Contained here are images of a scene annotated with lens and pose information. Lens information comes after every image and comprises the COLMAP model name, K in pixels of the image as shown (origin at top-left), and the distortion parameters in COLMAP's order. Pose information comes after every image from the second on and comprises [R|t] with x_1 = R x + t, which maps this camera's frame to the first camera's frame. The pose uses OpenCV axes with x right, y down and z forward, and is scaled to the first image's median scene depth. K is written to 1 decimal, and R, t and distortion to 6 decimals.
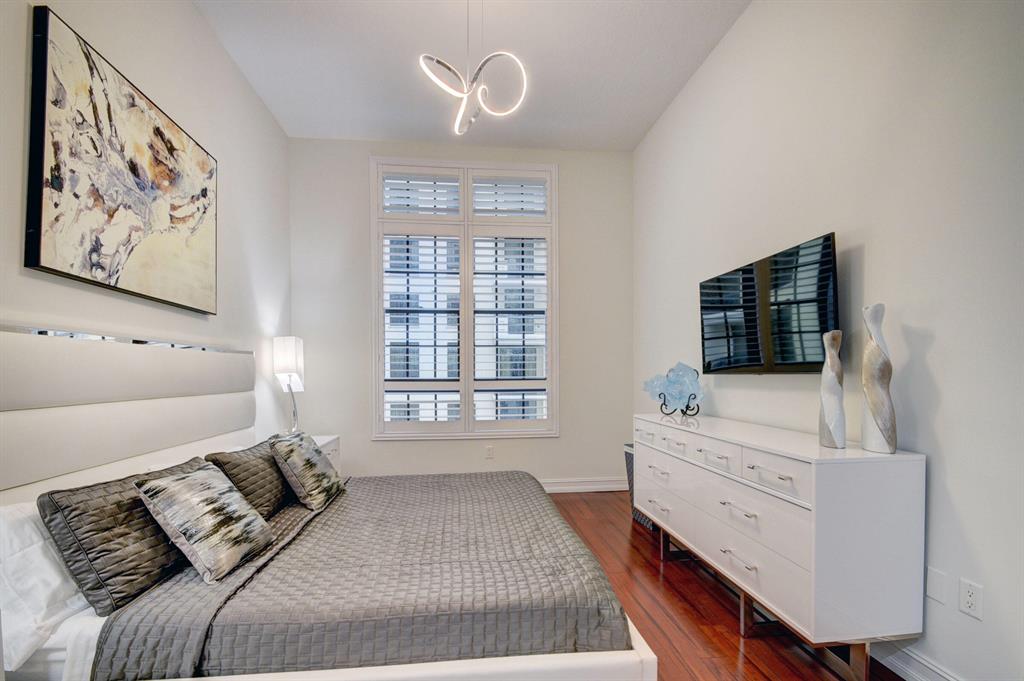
lens RADIAL K [[453.6, 0, 508.3], [0, 453.6, 376.0], [0, 0, 1]] dist [0.015836, -0.016241]
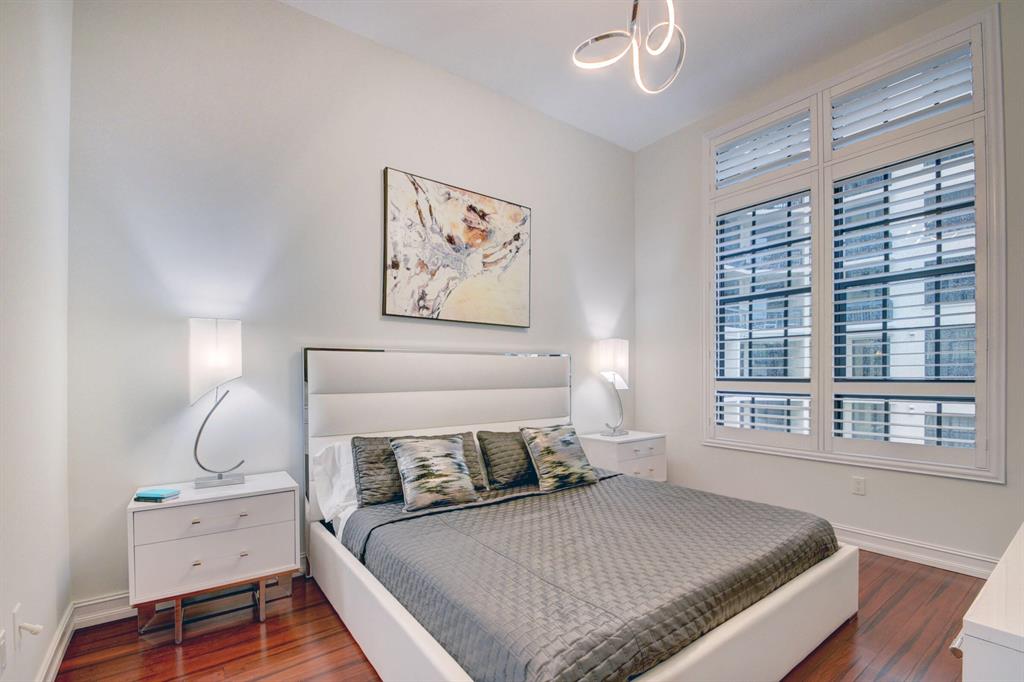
lens RADIAL K [[453.6, 0, 508.3], [0, 453.6, 376.5], [0, 0, 1]] dist [0.015836, -0.016241]
pose [[0.490587, 0.007194, -0.871363, 0.606804], [-0.000875, 0.999969, 0.007763, -0.005573], [0.871392, -0.003046, 0.490578, 0.408417]]
